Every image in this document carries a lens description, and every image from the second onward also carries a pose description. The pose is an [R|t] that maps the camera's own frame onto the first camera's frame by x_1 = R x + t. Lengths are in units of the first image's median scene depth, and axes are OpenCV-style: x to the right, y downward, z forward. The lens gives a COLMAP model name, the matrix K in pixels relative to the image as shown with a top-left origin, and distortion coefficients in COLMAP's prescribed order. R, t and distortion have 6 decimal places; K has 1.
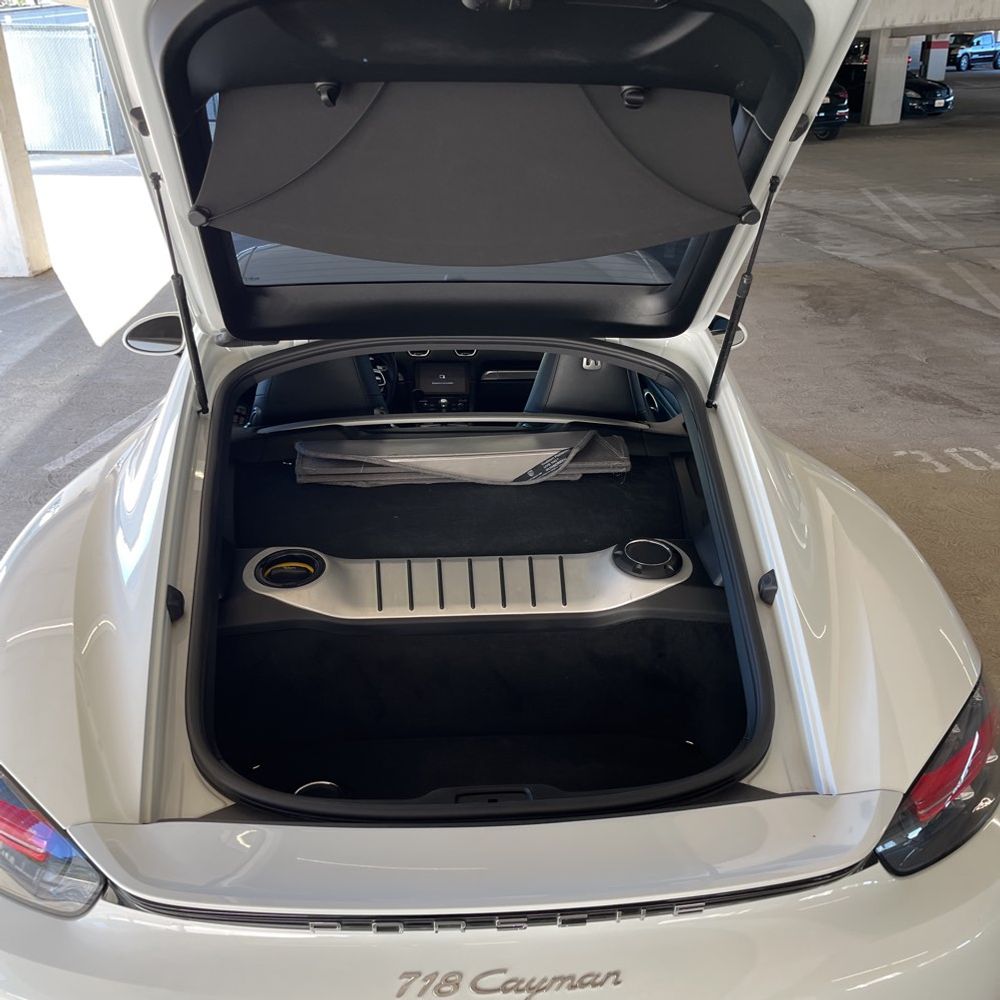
lens RADIAL K [[1019.6, 0, 501.3], [0, 1019.6, 493.8], [0, 0, 1]] dist [0.008771, 0.000000]
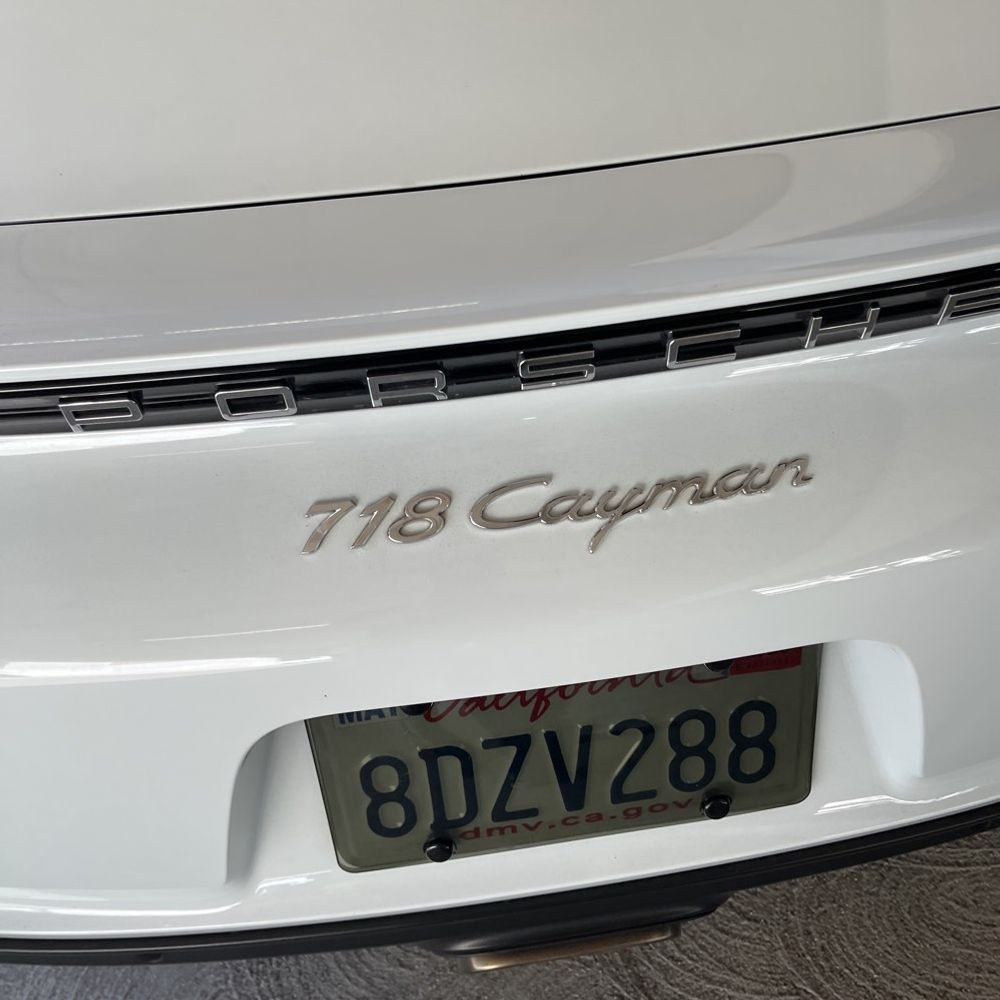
lens RADIAL K [[1019.6, 0, 493.6], [0, 1019.6, 498.2], [0, 0, 1]] dist [0.008771, 0.000000]
pose [[0.995914, -0.089372, -0.012976, -0.014455], [0.087637, 0.921720, 0.377826, 0.308950], [-0.021807, -0.377419, 0.925786, 0.594591]]
